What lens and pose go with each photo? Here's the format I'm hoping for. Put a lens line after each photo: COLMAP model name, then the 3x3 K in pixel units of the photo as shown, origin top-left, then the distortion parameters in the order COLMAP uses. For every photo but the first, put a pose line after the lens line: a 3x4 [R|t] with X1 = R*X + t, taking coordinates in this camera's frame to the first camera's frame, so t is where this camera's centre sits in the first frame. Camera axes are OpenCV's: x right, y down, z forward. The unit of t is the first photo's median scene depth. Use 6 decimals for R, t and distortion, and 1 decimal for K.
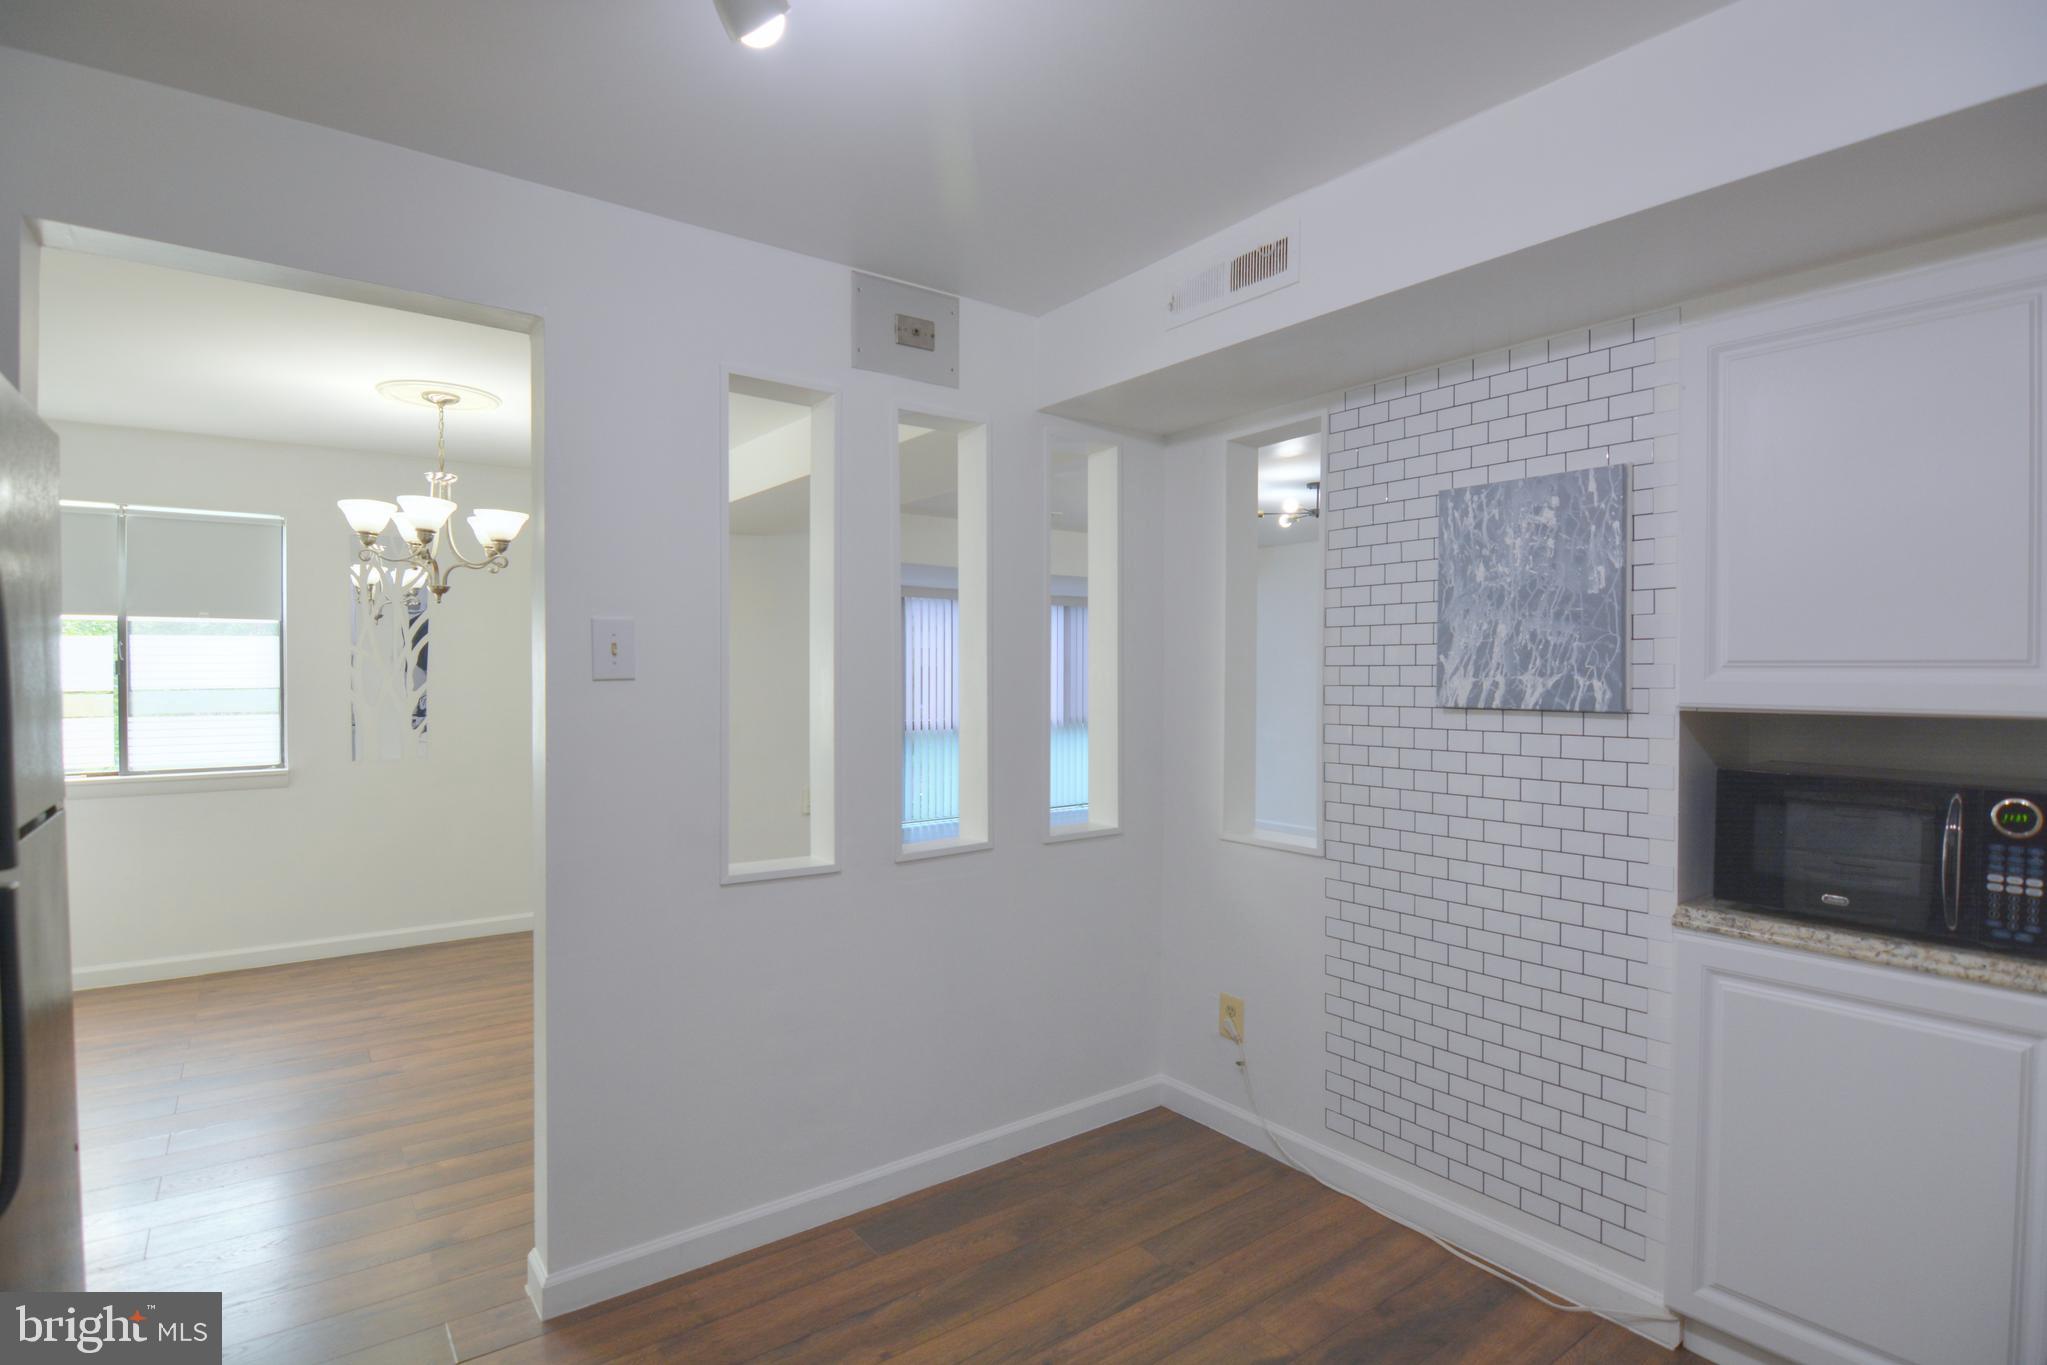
lens RADIAL K [[1006.1, 0, 1023.5], [0, 1006.1, 682.5], [0, 0, 1]] dist [-0.018818, -0.000982]
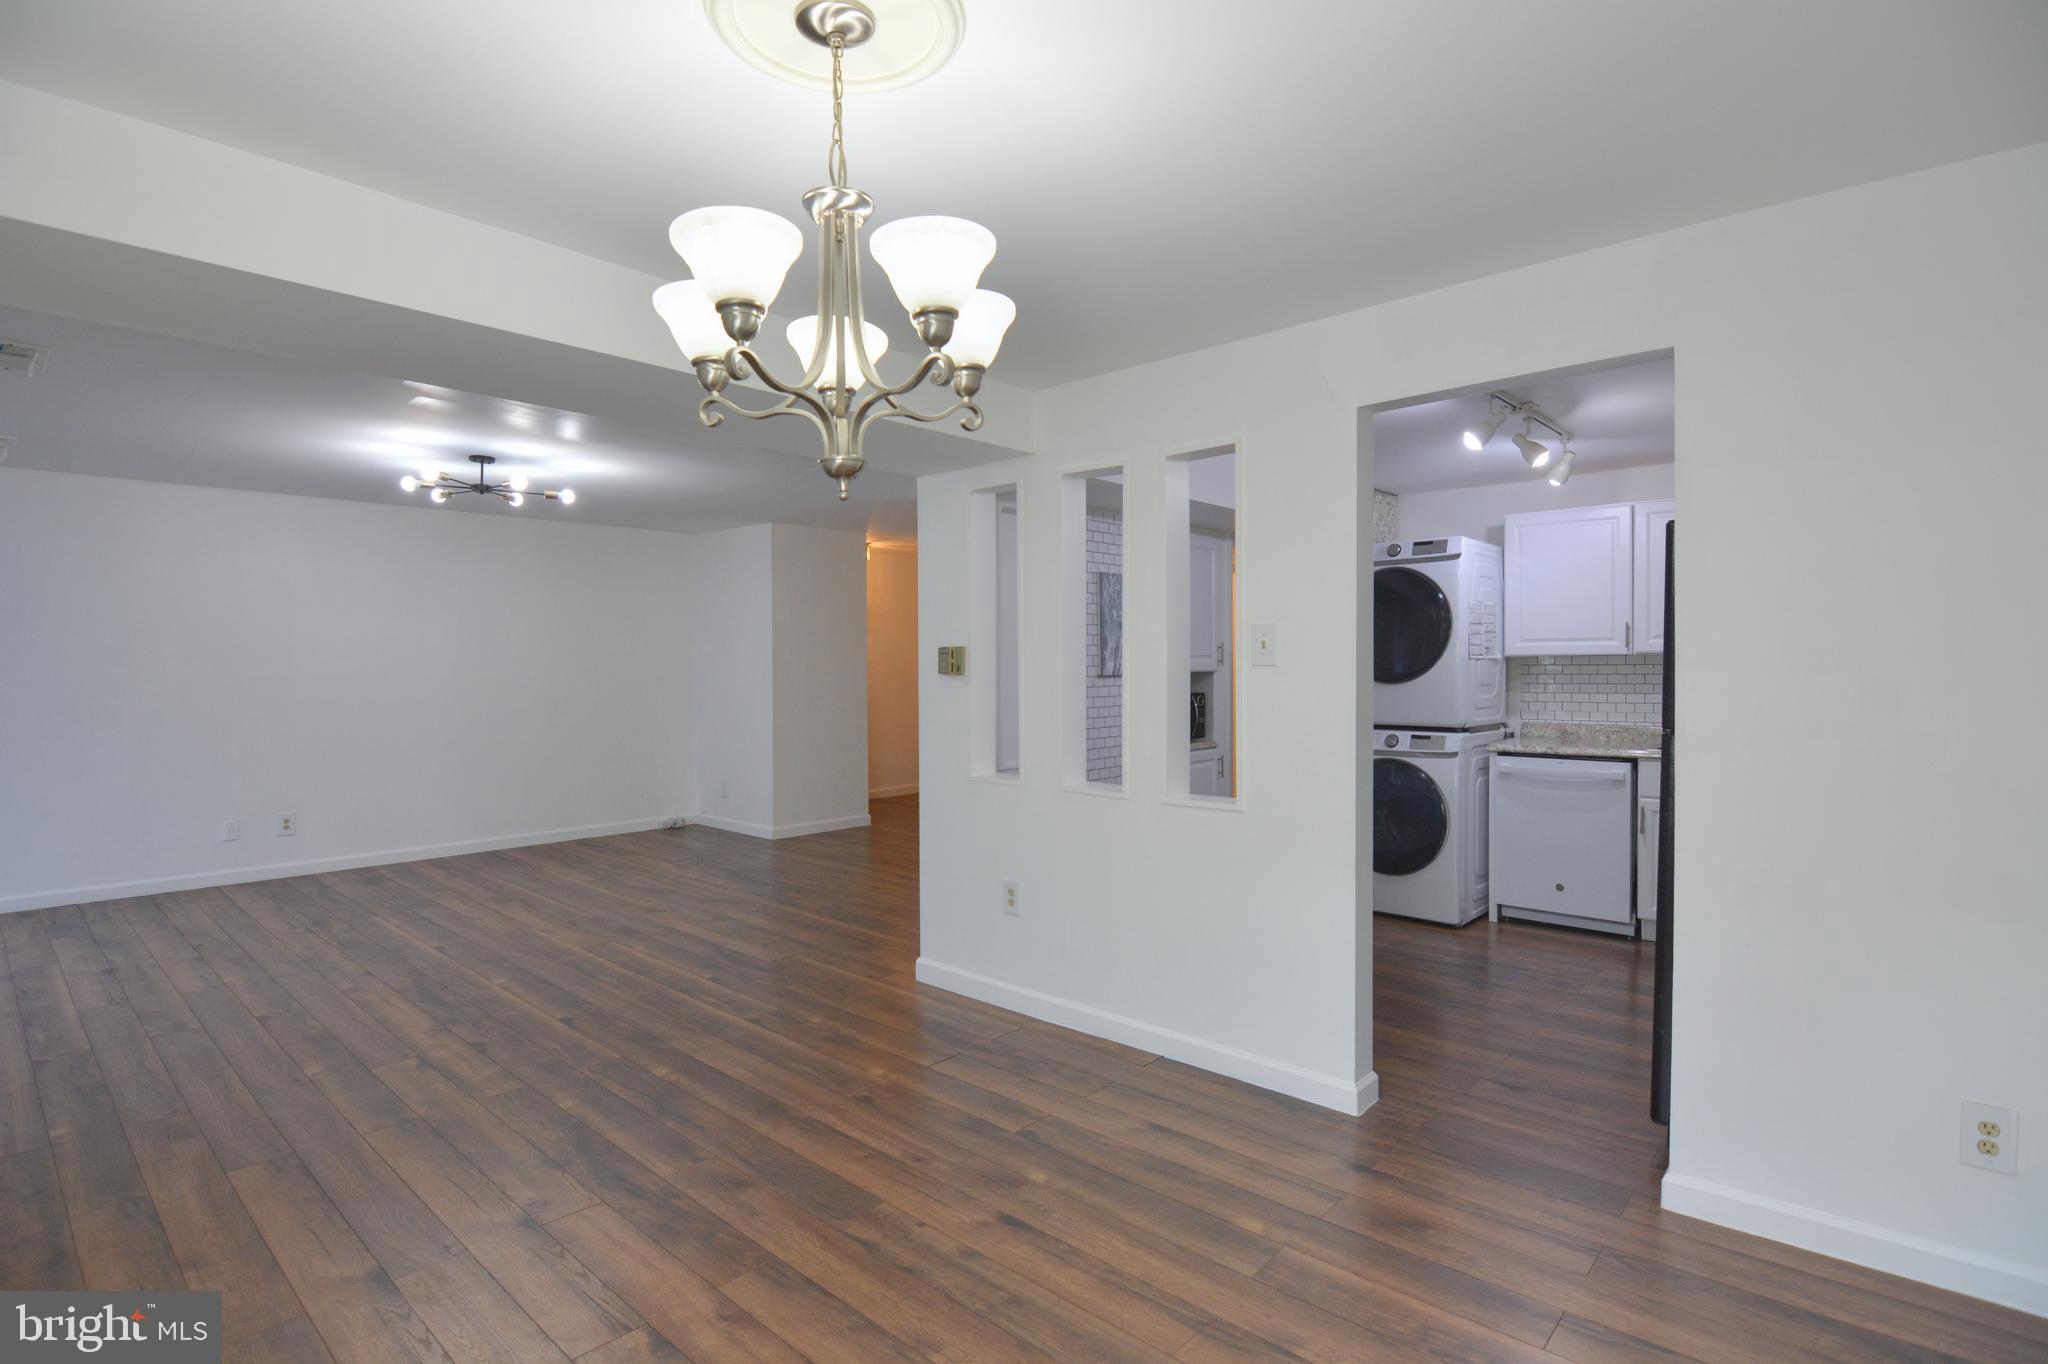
lens RADIAL K [[997.6, 0, 1017.9], [0, 997.6, 681.7], [0, 0, 1]] dist [0.002266, -0.017789]
pose [[-0.185261, -0.019757, 0.982491, -1.643341], [0.013564, 0.999651, 0.022660, -0.013107], [-0.982596, 0.017525, -0.184929, 1.610236]]
